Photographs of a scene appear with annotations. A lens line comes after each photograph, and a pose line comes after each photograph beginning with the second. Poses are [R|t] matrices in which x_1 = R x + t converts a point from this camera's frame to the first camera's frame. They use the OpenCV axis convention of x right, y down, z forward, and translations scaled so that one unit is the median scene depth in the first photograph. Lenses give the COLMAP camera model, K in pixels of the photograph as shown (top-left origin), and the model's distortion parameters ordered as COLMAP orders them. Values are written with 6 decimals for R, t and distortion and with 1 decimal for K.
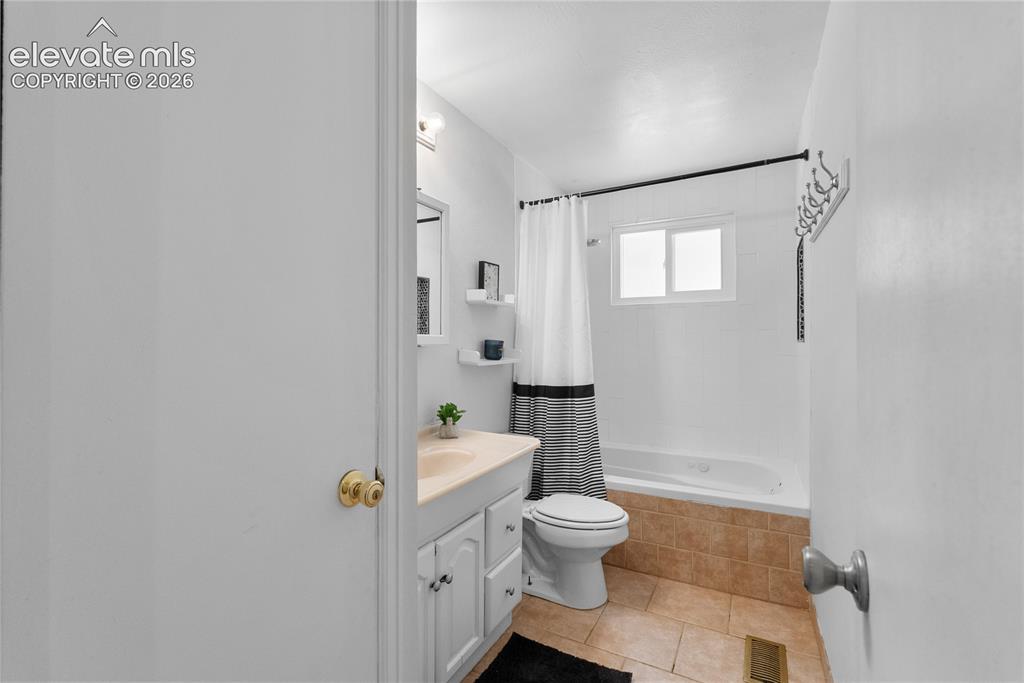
lens RADIAL K [[455.6, 0, 512.2], [0, 455.6, 336.2], [0, 0, 1]] dist [-0.005382, 0.000241]
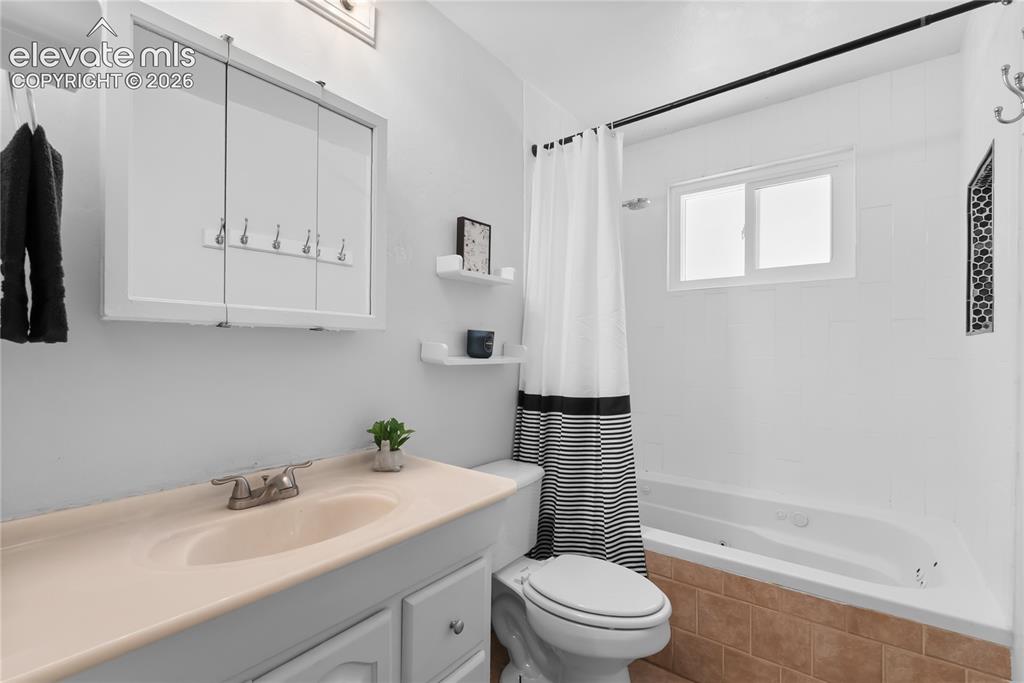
lens RADIAL K [[455.6, 0, 510.4], [0, 455.6, 349.5], [0, 0, 1]] dist [-0.005382, 0.000241]
pose [[0.986170, 0.006793, -0.165596, 0.122695], [-0.005605, 0.999955, 0.007637, 0.032592], [0.165641, -0.006603, 0.986164, 0.306999]]
